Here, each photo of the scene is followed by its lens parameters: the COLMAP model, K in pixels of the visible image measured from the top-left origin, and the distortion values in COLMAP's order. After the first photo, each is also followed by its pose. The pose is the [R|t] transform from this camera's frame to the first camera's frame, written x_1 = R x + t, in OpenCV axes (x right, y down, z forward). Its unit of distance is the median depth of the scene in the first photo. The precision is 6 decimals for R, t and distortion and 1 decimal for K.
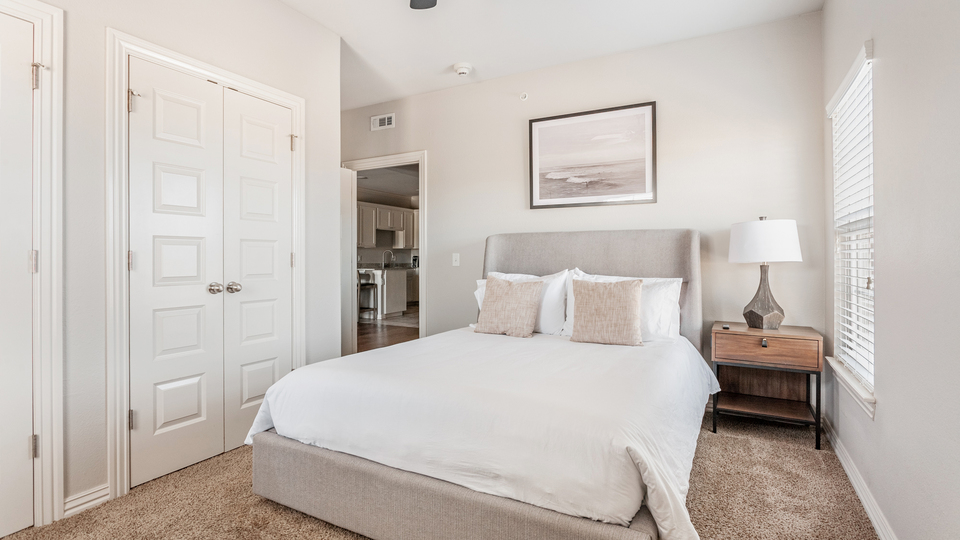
lens RADIAL K [[450.4, 0, 481.6], [0, 450.4, 262.0], [0, 0, 1]] dist [-0.015539, 0.000045]
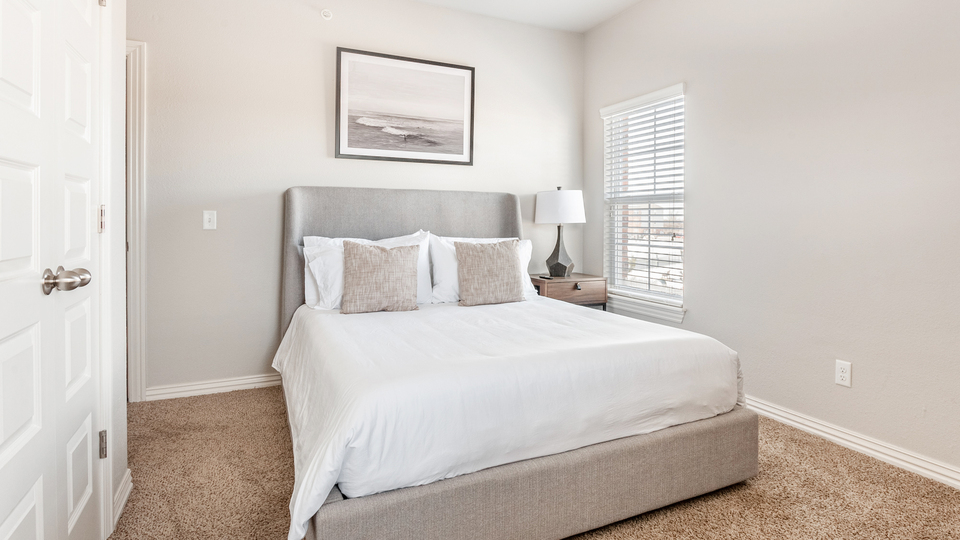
lens RADIAL K [[532.1, 0, 482.8], [0, 532.1, 228.2], [0, 0, 1]] dist [-0.021690, 0.000129]
pose [[0.586435, -0.008730, 0.809949, -0.585933], [0.000156, 0.999943, 0.010665, -0.001199], [-0.809996, -0.006128, 0.586403, 0.260624]]
